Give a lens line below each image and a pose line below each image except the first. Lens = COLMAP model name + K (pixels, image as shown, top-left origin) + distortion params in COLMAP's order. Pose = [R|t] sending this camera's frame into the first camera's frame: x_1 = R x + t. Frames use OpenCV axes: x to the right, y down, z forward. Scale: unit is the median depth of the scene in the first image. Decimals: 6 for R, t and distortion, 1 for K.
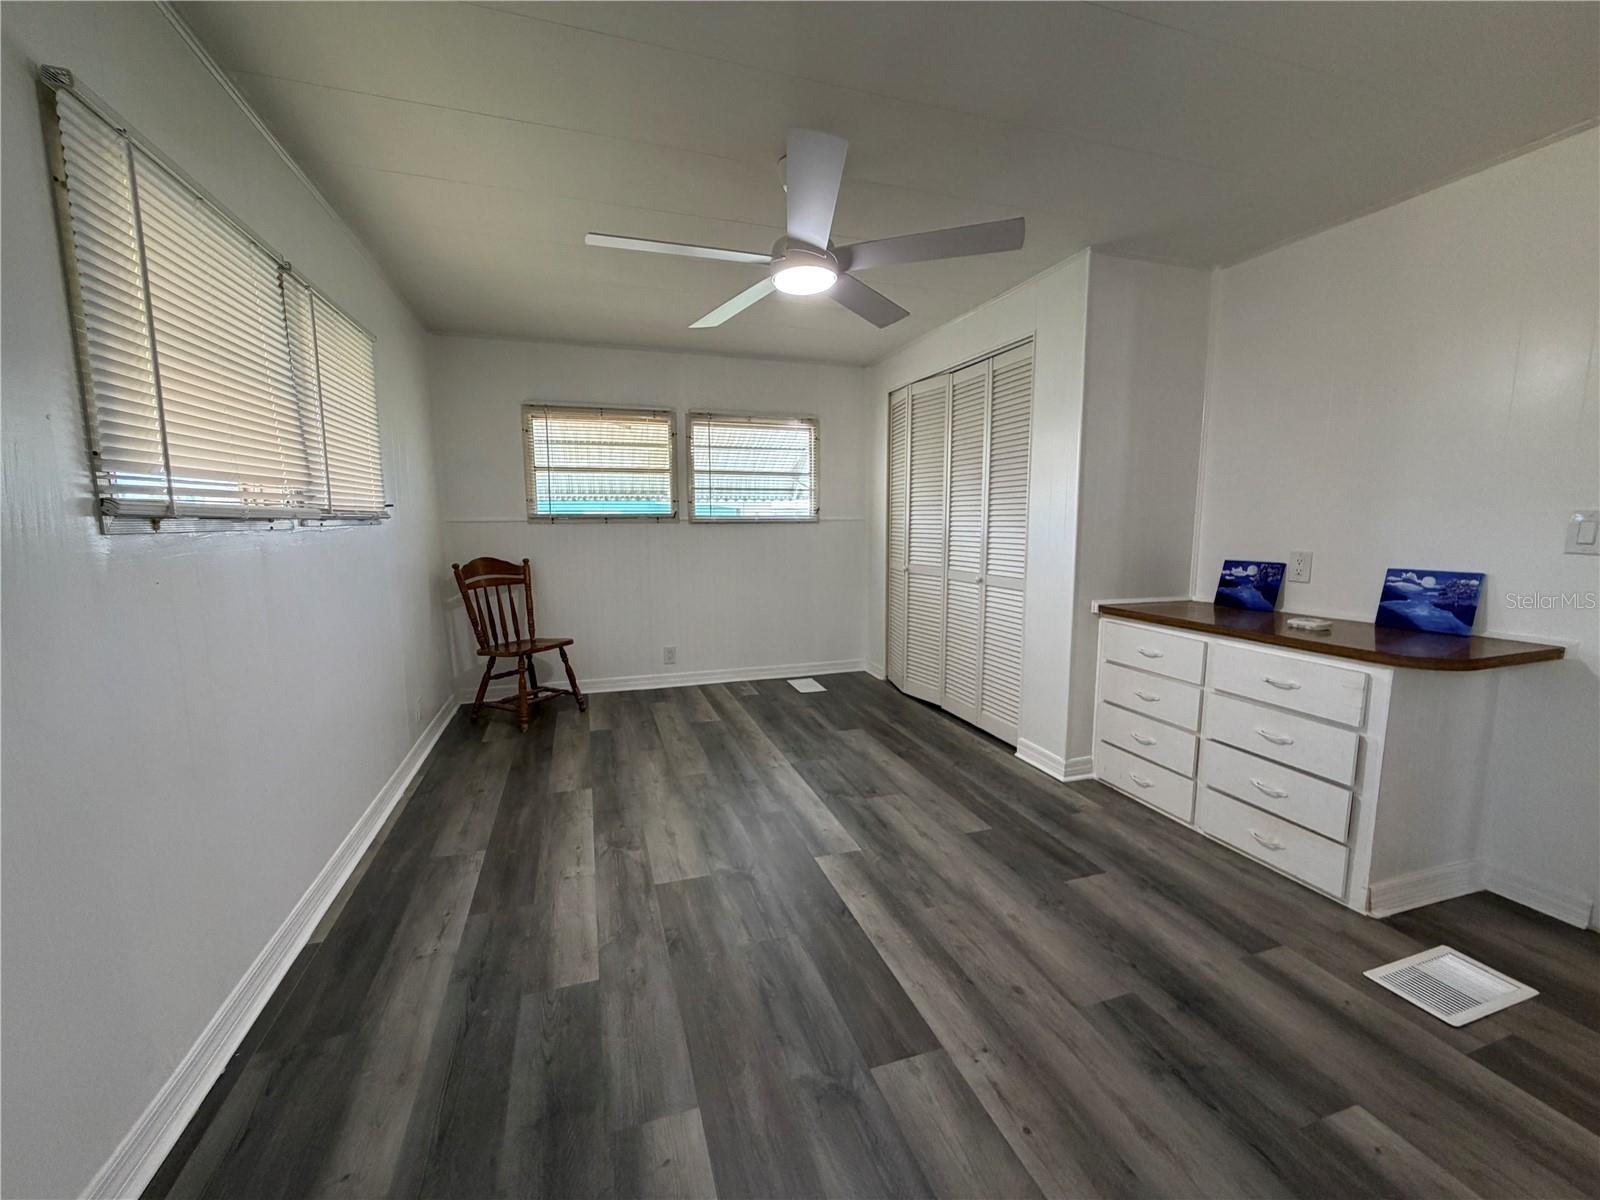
lens RADIAL K [[640.7, 0, 796.4], [0, 640.7, 599.1], [0, 0, 1]] dist [-0.001469, 0.000295]
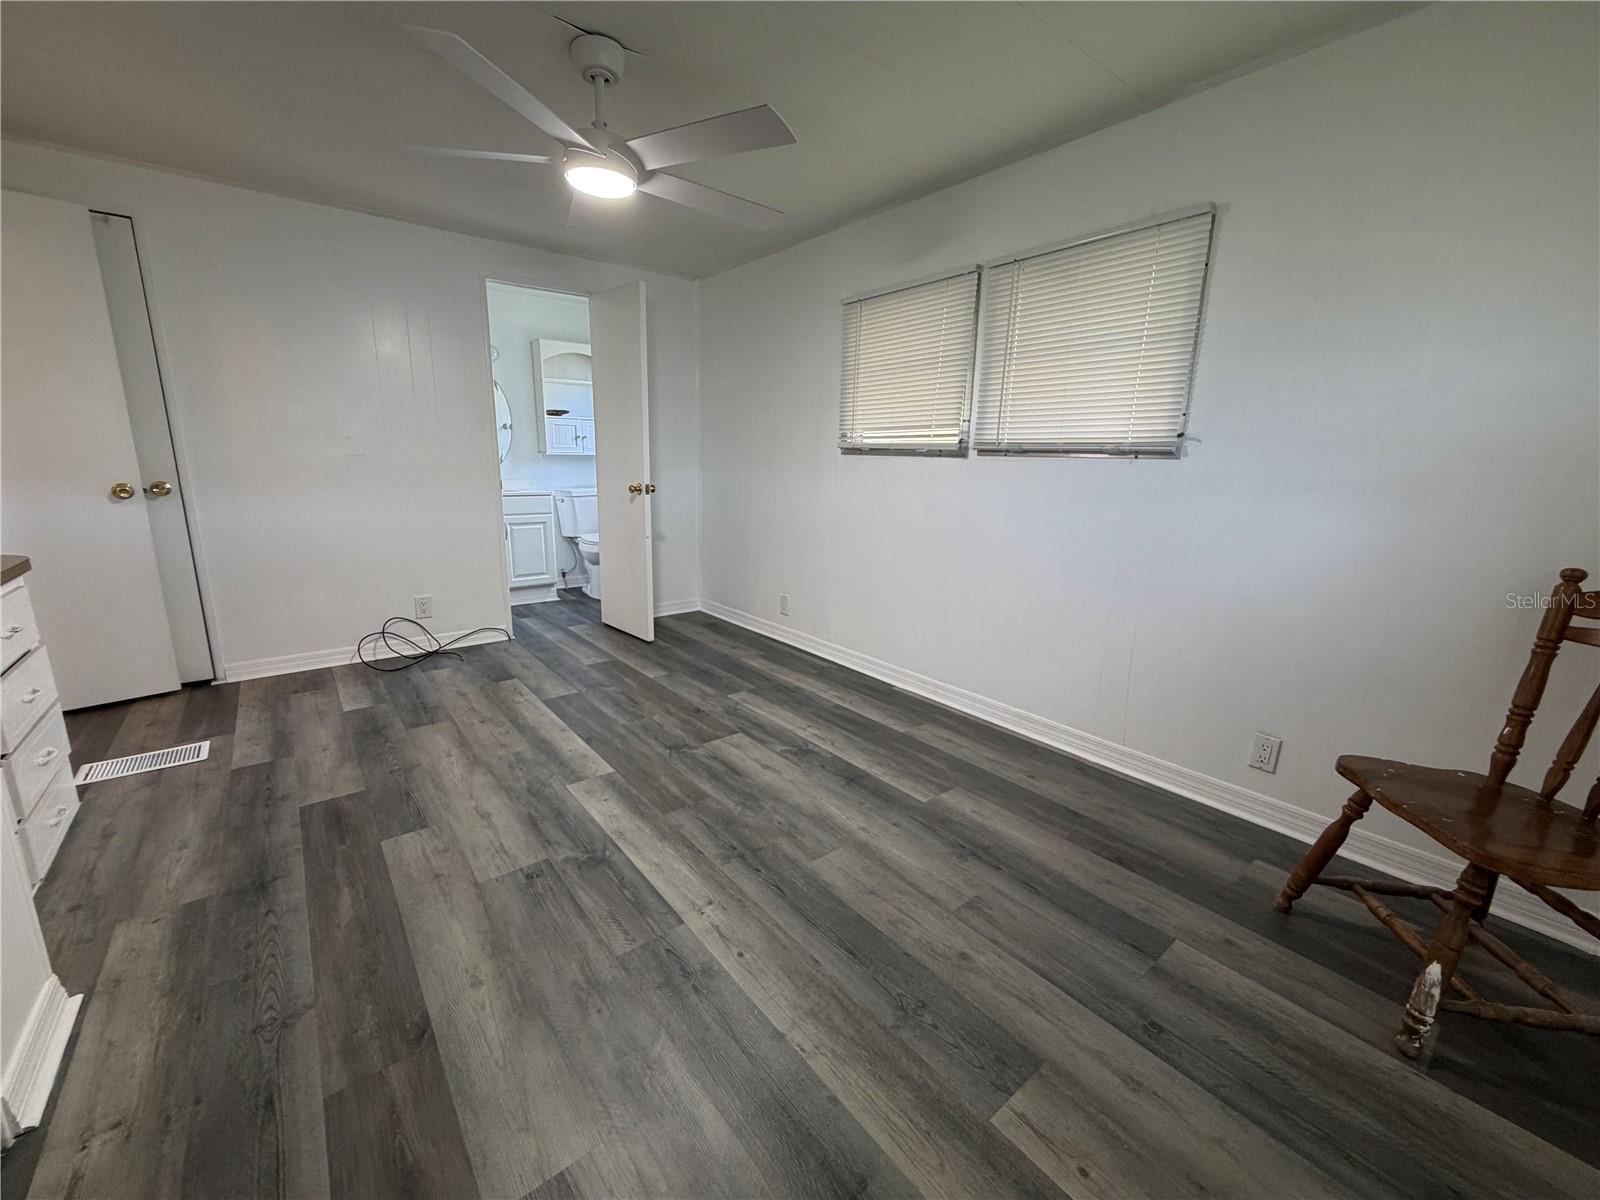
lens RADIAL K [[640.7, 0, 798.2], [0, 640.7, 596.1], [0, 0, 1]] dist [-0.001469, 0.000295]
pose [[-0.936810, 0.056928, -0.345176, 0.079345], [-0.063179, 0.942918, 0.326976, -0.193380], [0.344087, 0.328122, -0.879739, 1.645858]]
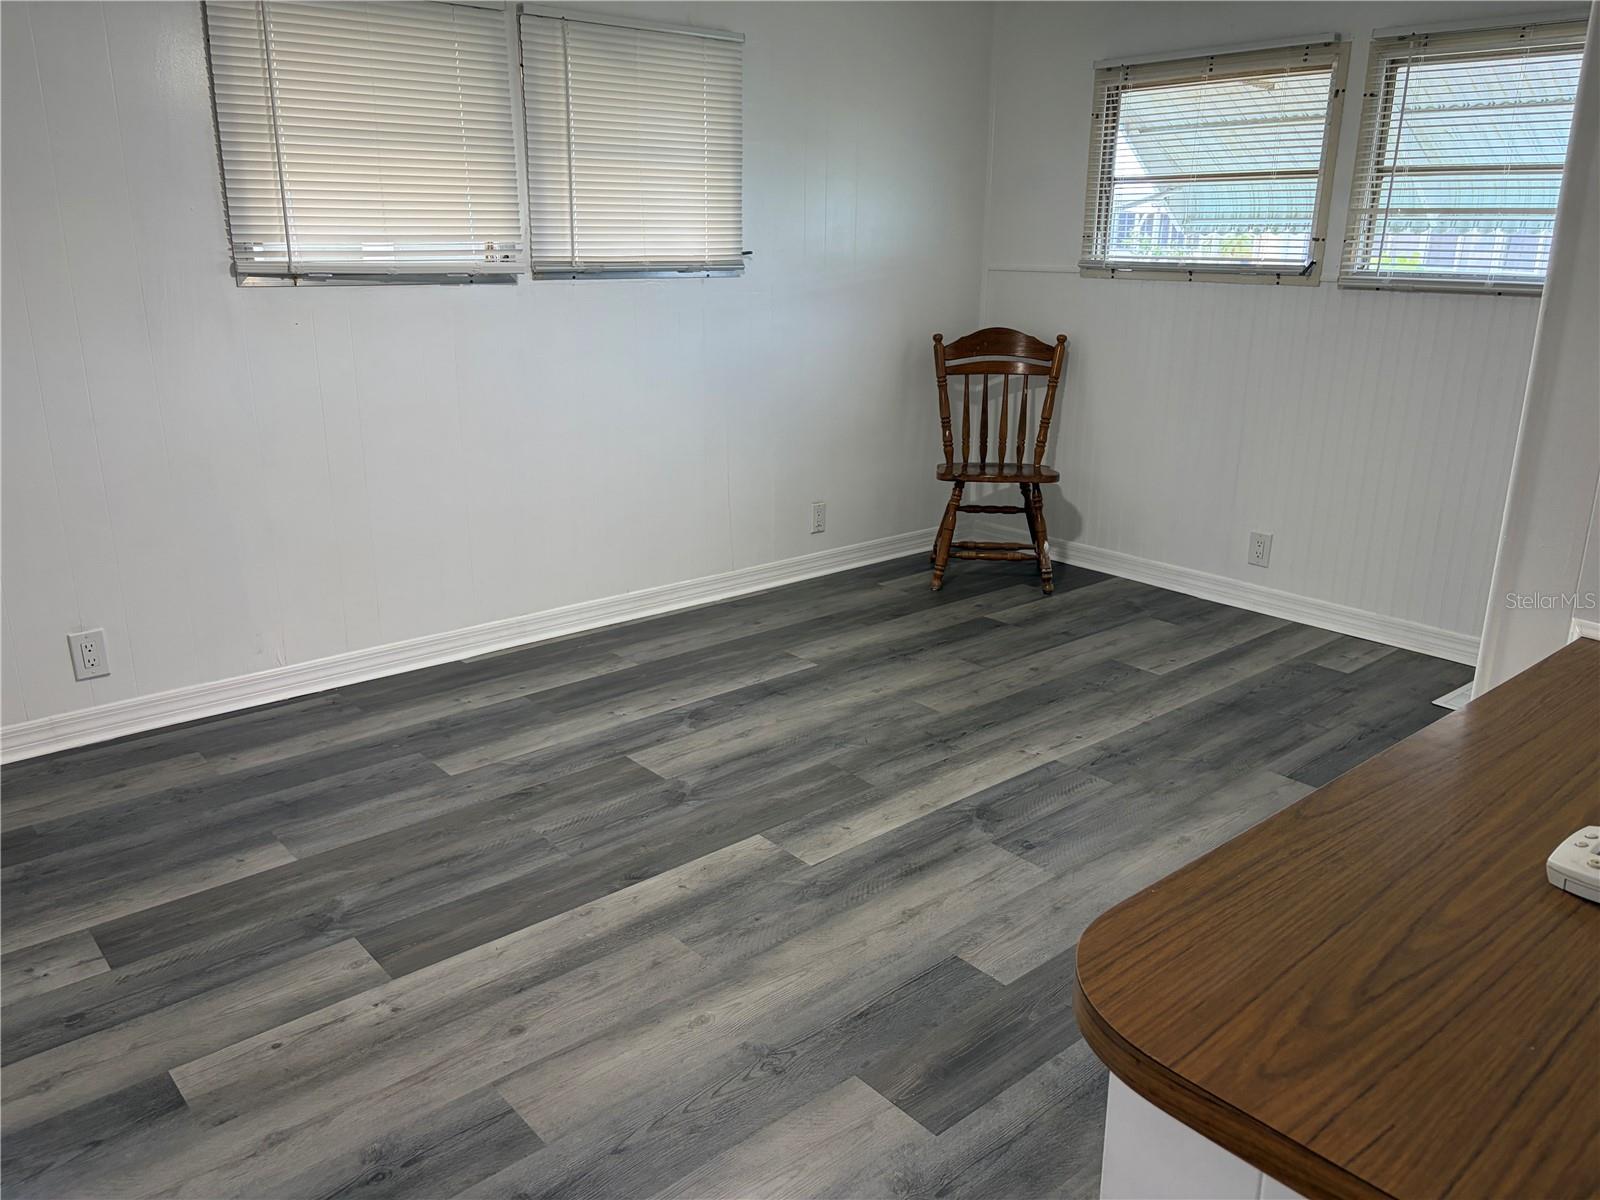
lens RADIAL K [[1213.1, 0, 801.3], [0, 1213.1, 595.8], [0, 0, 1]] dist [0.054610, -0.063381]
pose [[0.386741, 0.270519, -0.881618, 0.909315], [-0.125850, 0.962545, 0.240144, -0.111658], [0.913561, 0.018078, 0.406301, 0.455958]]
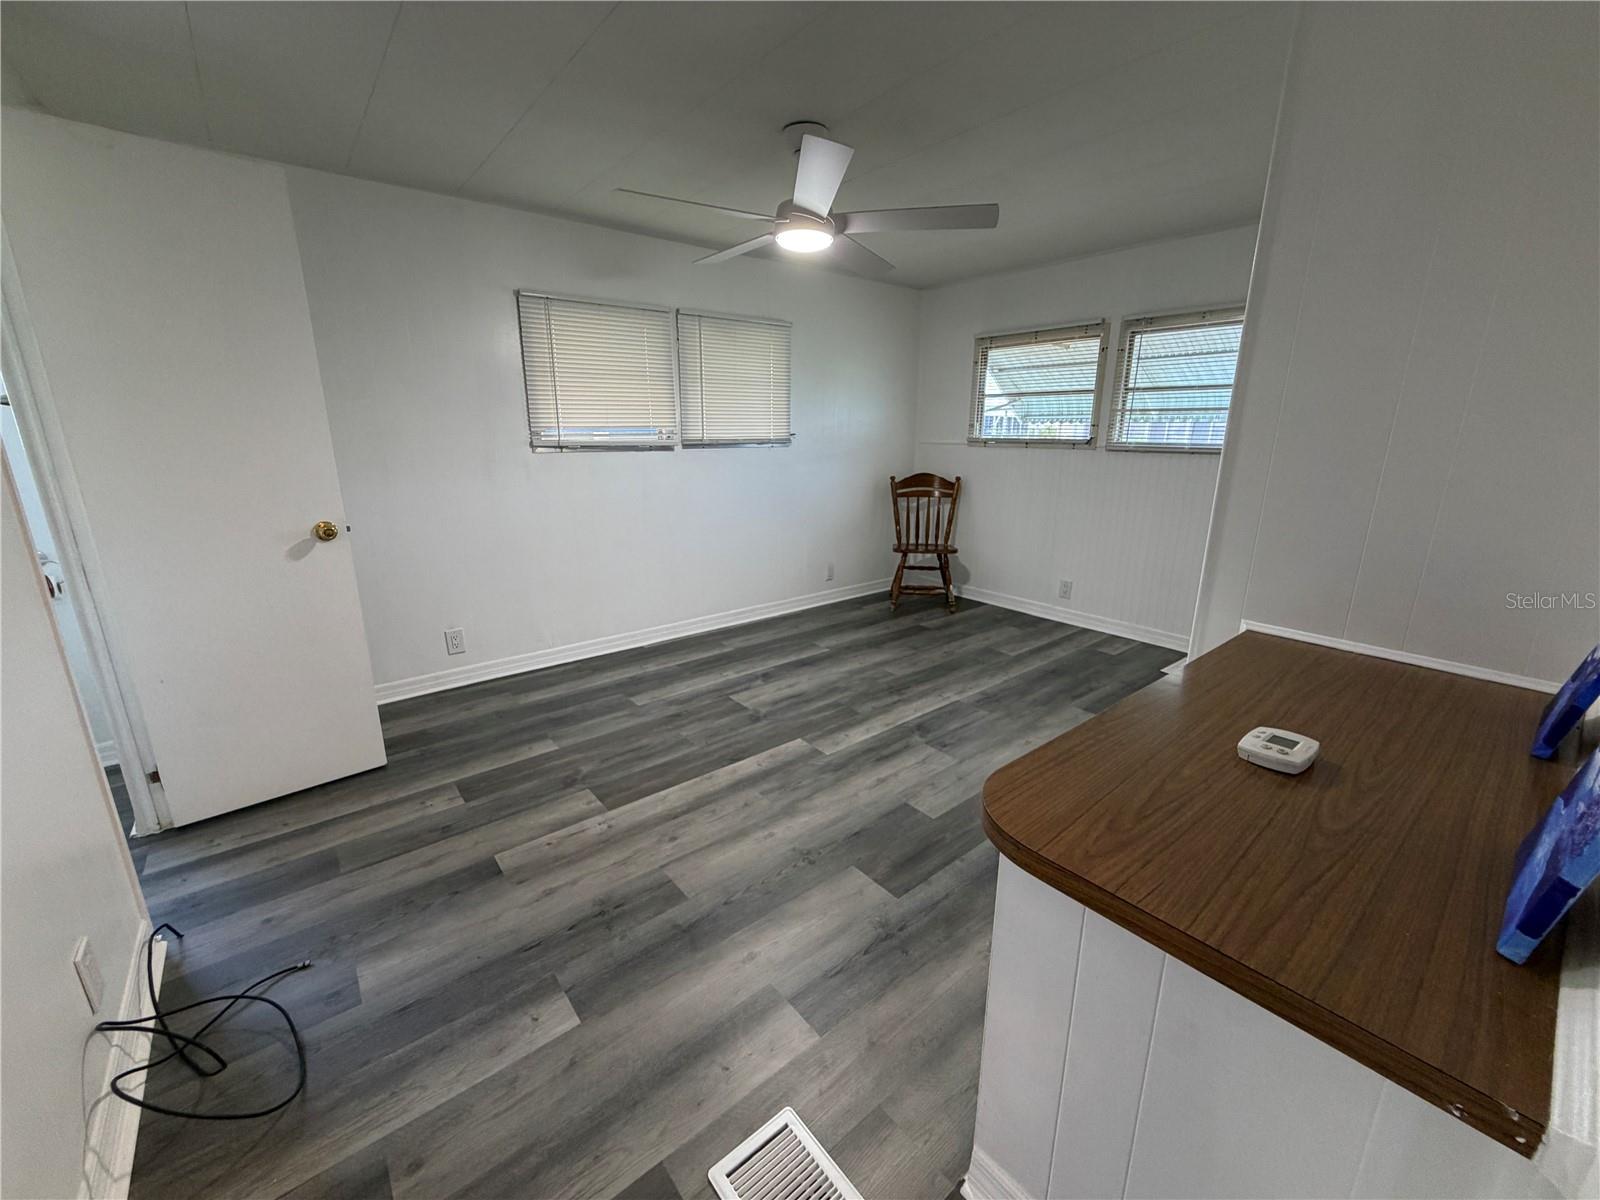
lens RADIAL K [[640.7, 0, 794.1], [0, 640.7, 596.9], [0, 0, 1]] dist [-0.001469, 0.000295]
pose [[0.353583, 0.242232, -0.903495, 0.905008], [-0.119445, 0.969673, 0.213230, -0.099105], [0.927746, 0.032523, 0.371793, 0.450257]]
